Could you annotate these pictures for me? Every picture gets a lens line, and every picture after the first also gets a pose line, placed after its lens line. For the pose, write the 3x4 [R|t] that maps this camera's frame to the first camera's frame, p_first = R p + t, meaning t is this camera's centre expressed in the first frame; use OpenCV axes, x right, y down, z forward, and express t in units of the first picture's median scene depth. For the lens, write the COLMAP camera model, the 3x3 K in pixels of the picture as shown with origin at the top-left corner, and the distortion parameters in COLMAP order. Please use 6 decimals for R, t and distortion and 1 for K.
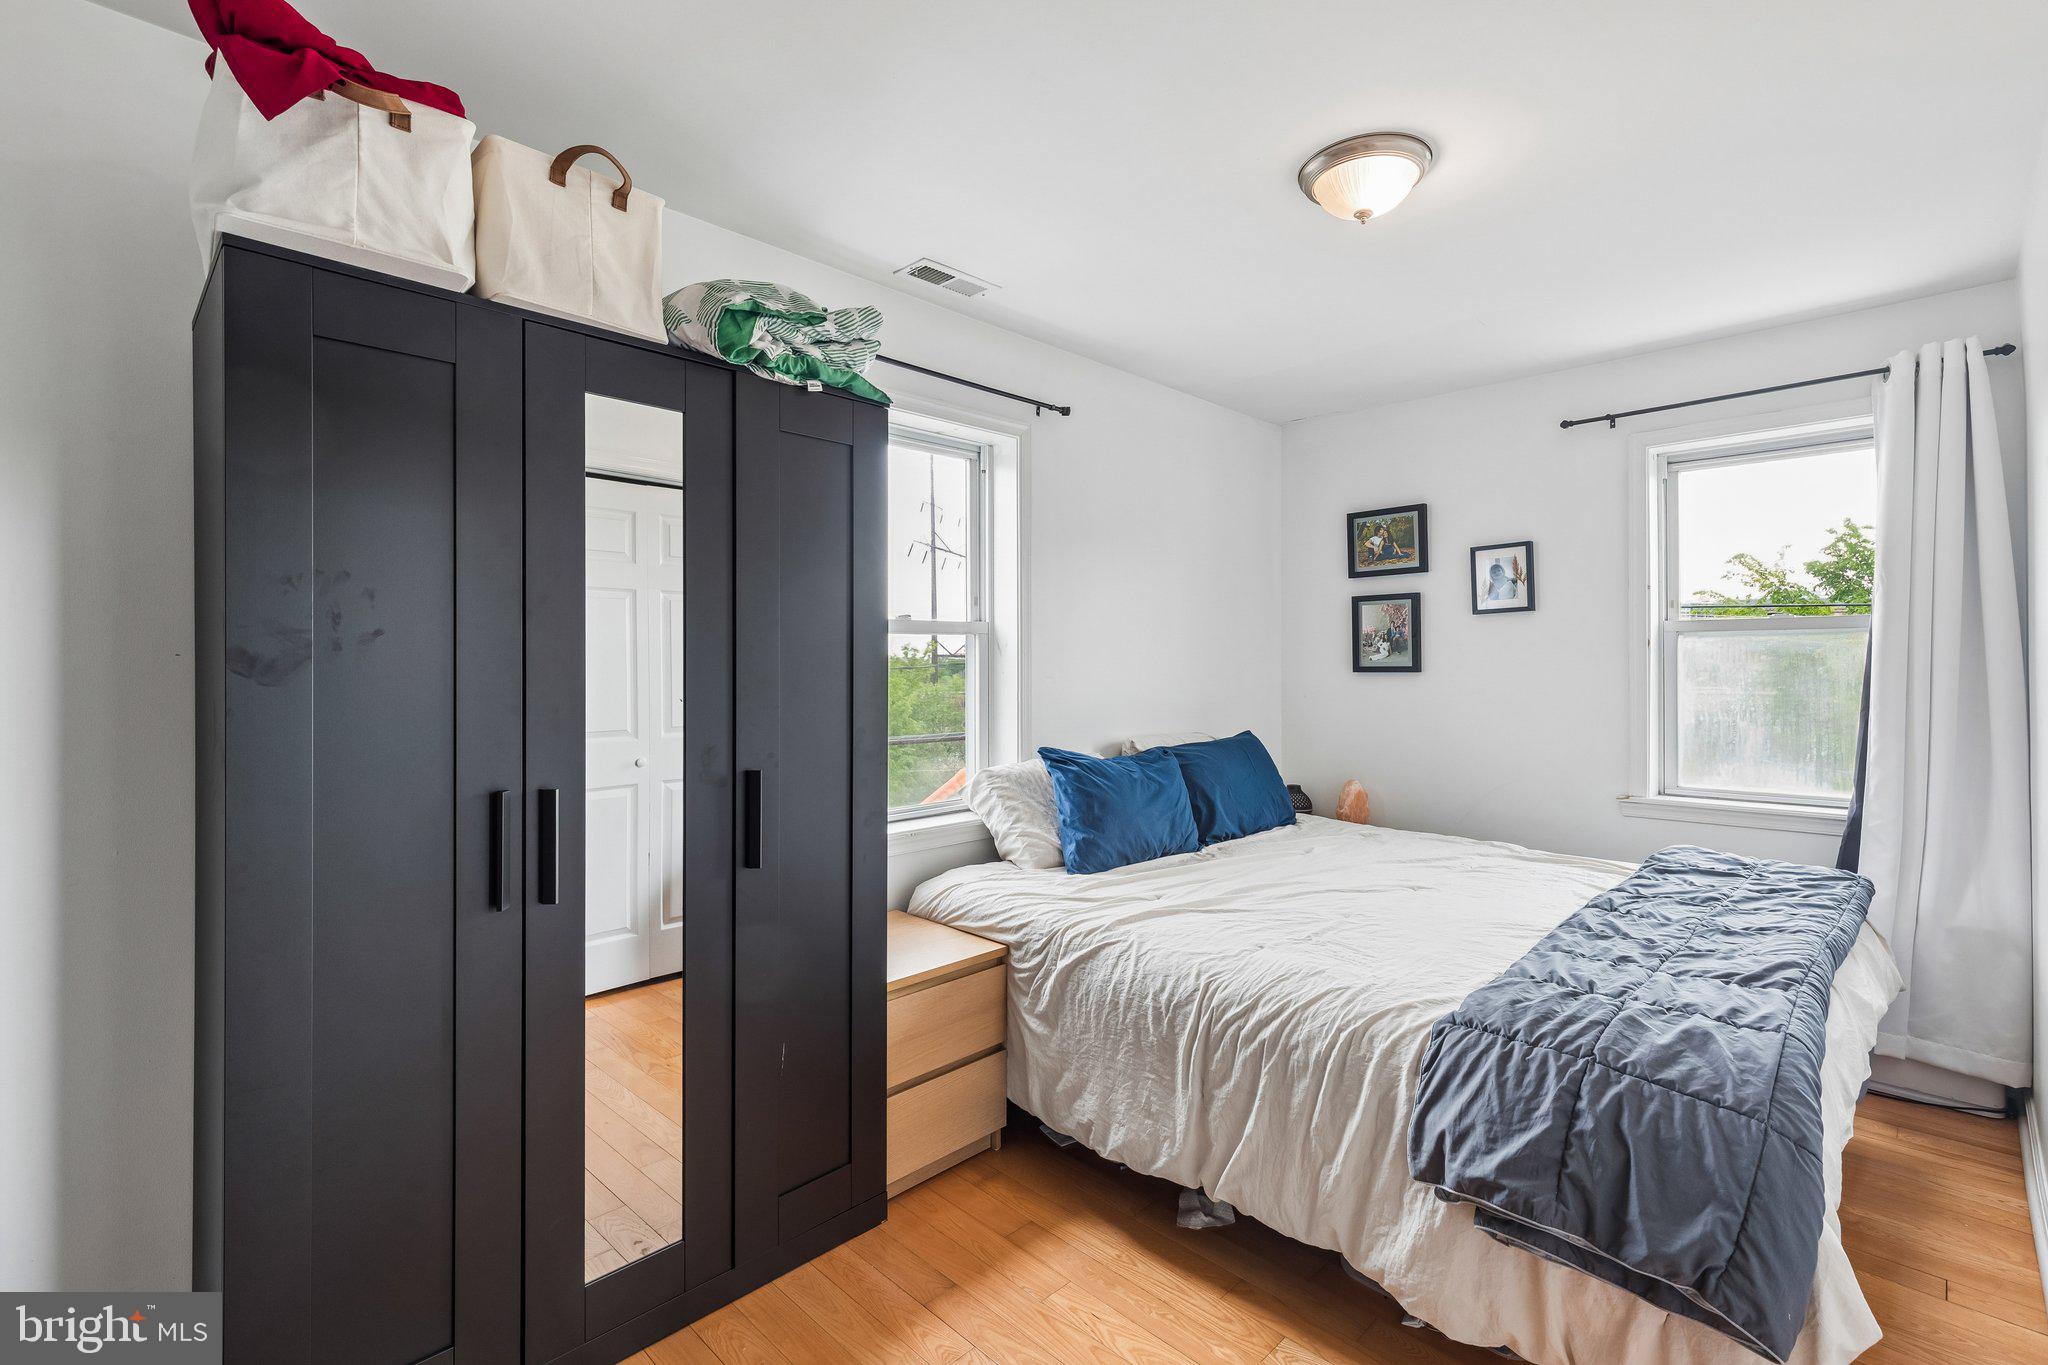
lens RADIAL K [[936.6, 0, 1026.3], [0, 936.6, 678.6], [0, 0, 1]] dist [0.008449, 0.000500]
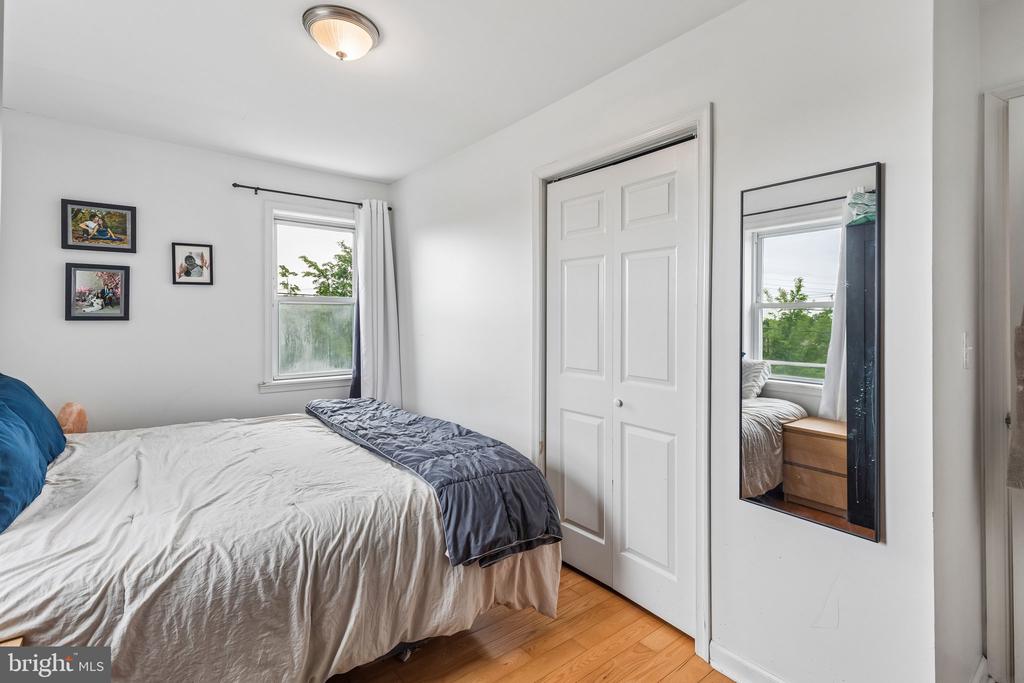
lens RADIAL K [[468.3, 0, 526.6], [0, 468.3, 317.8], [0, 0, 1]] dist [0.008449, 0.000500]
pose [[0.119077, 0.006524, 0.992864, -0.408165], [0.010483, 0.999914, -0.007828, 0.002266], [-0.992830, 0.011340, 0.118998, 0.500690]]
